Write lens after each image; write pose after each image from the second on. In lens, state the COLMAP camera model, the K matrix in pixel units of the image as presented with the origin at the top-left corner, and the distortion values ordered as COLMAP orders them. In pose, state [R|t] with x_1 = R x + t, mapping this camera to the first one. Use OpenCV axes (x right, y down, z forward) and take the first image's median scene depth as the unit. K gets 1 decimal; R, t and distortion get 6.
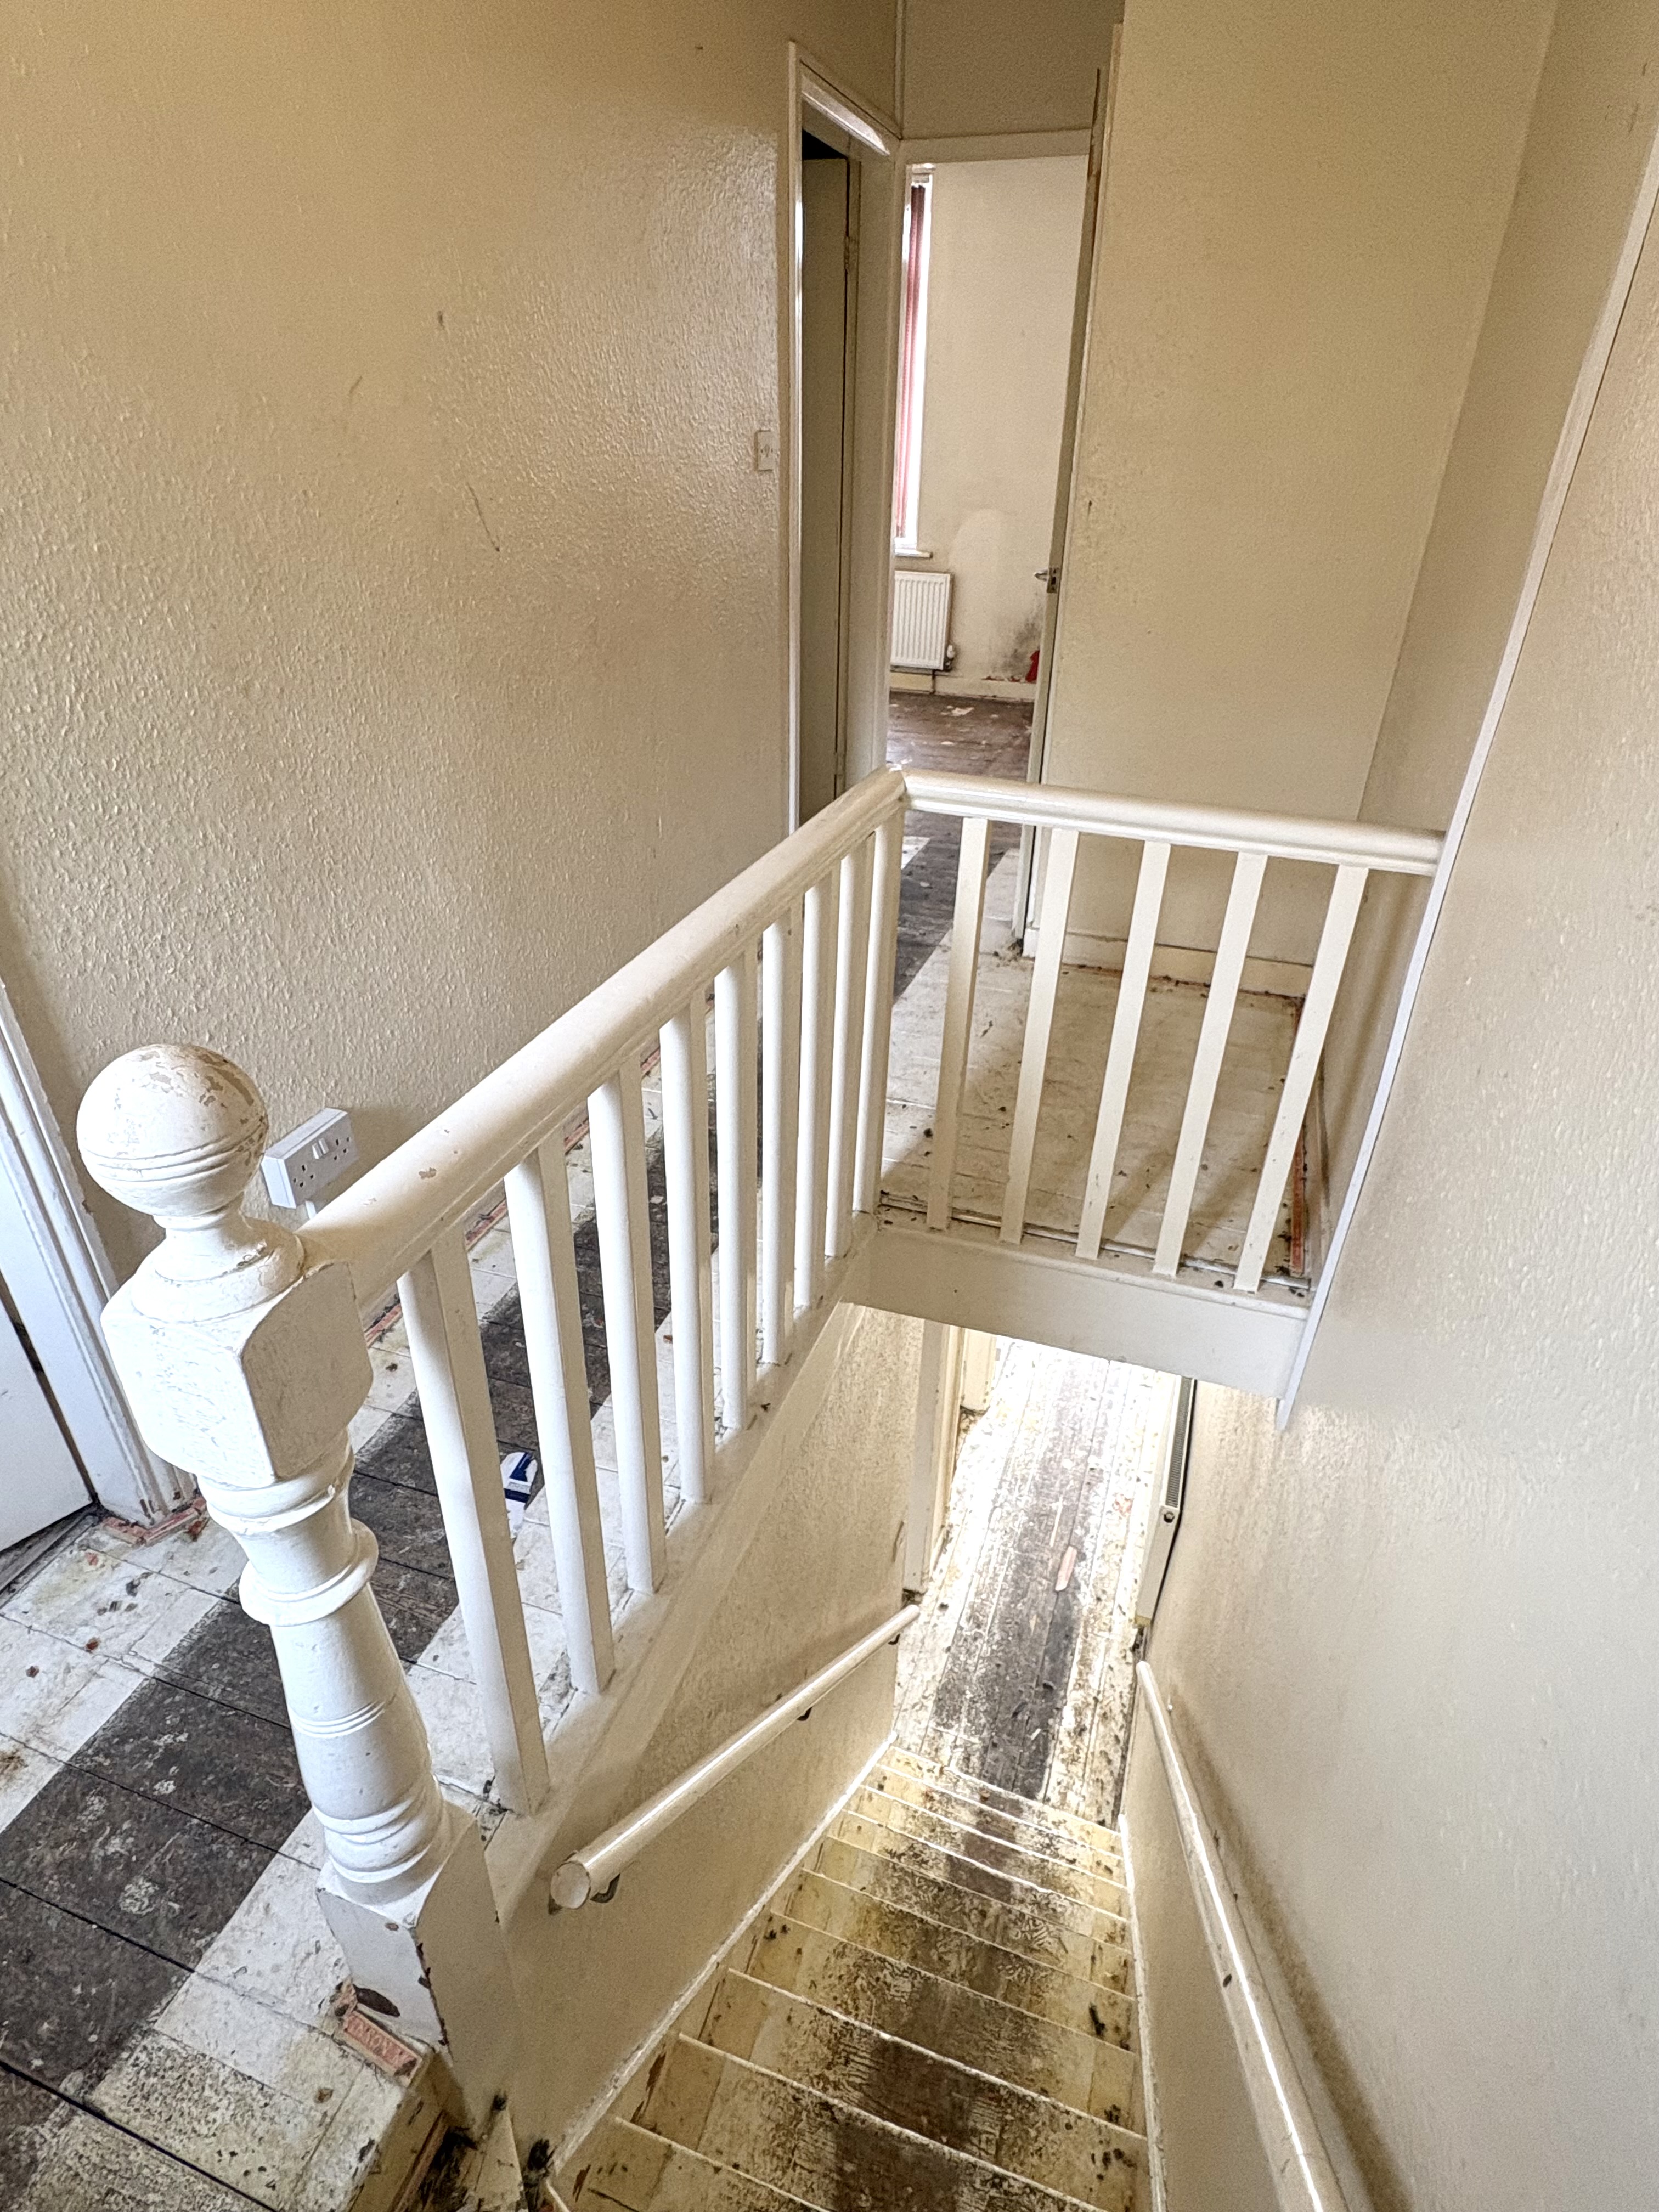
lens RADIAL K [[1170.2, 0, 825.9], [0, 1170.2, 1104.5], [0, 0, 1]] dist [-0.000518, 0.000047]
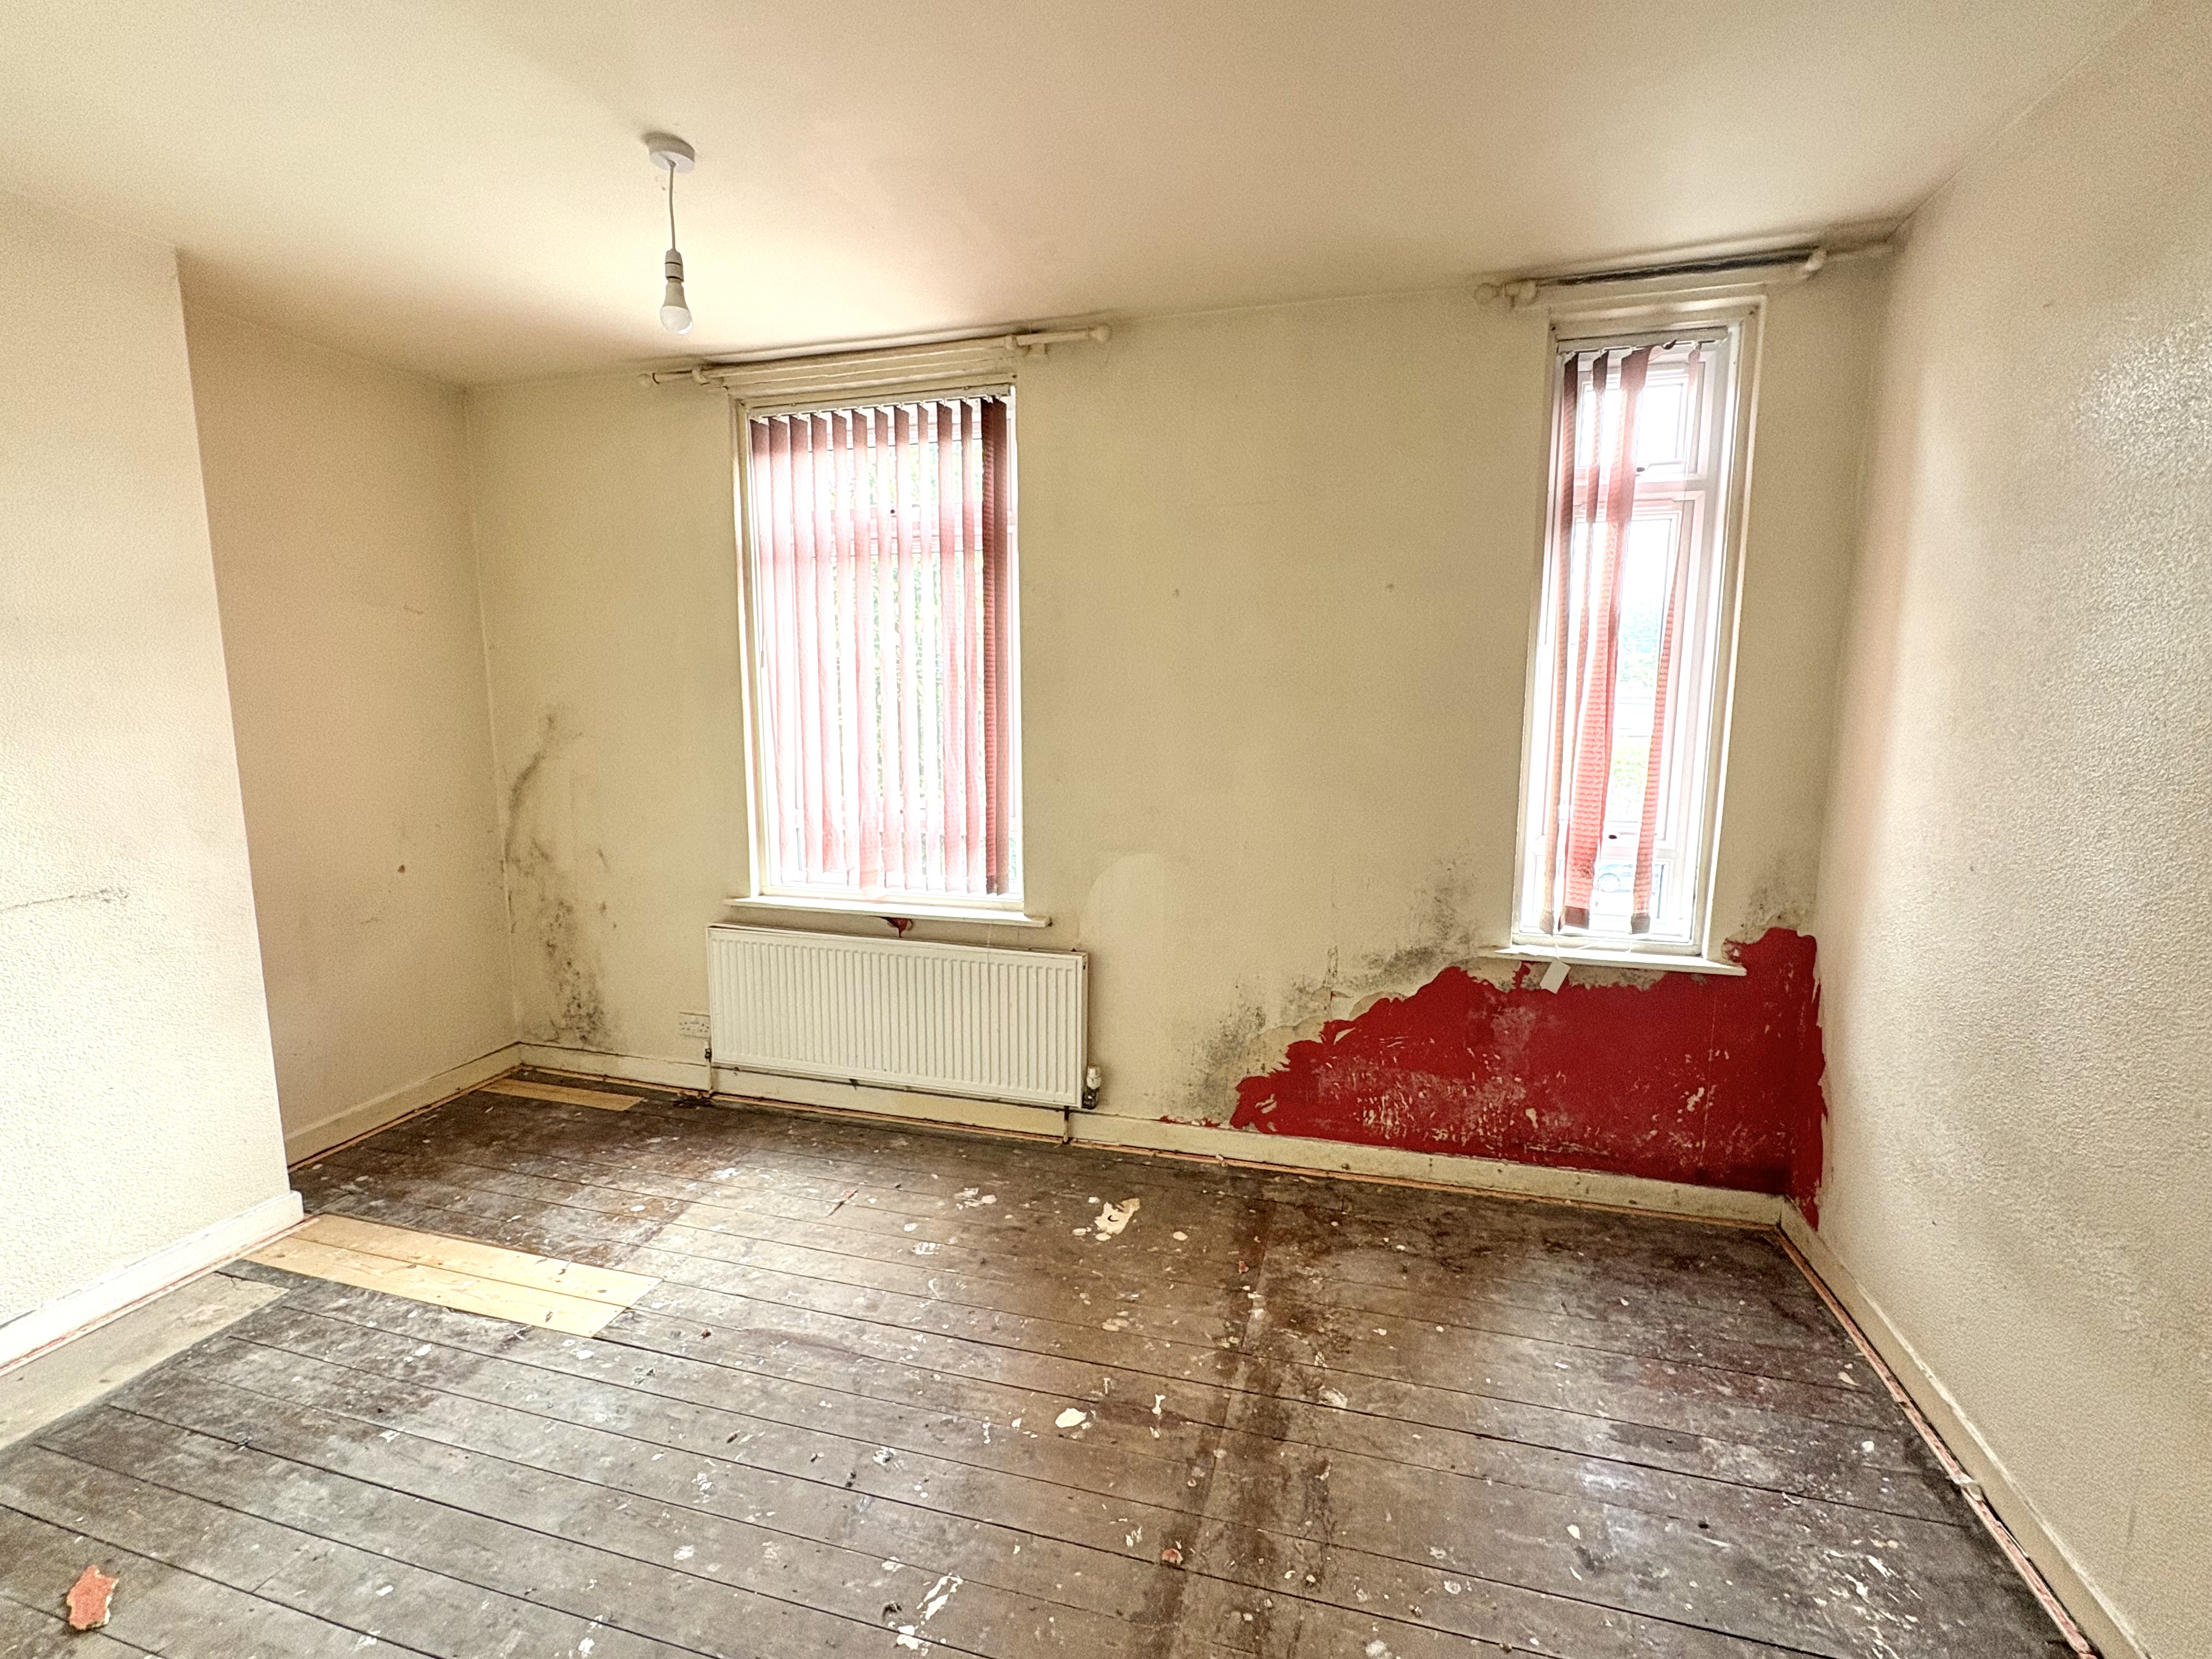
lens RADIAL K [[983.2, 0, 1107.7], [0, 983.2, 831.5], [0, 0, 1]] dist [-0.000300, -0.000003]
pose [[0.998238, -0.028314, 0.052139, 0.092384], [0.046297, 0.921296, -0.386095, -0.314087], [-0.037104, 0.387829, 0.920984, 0.519802]]
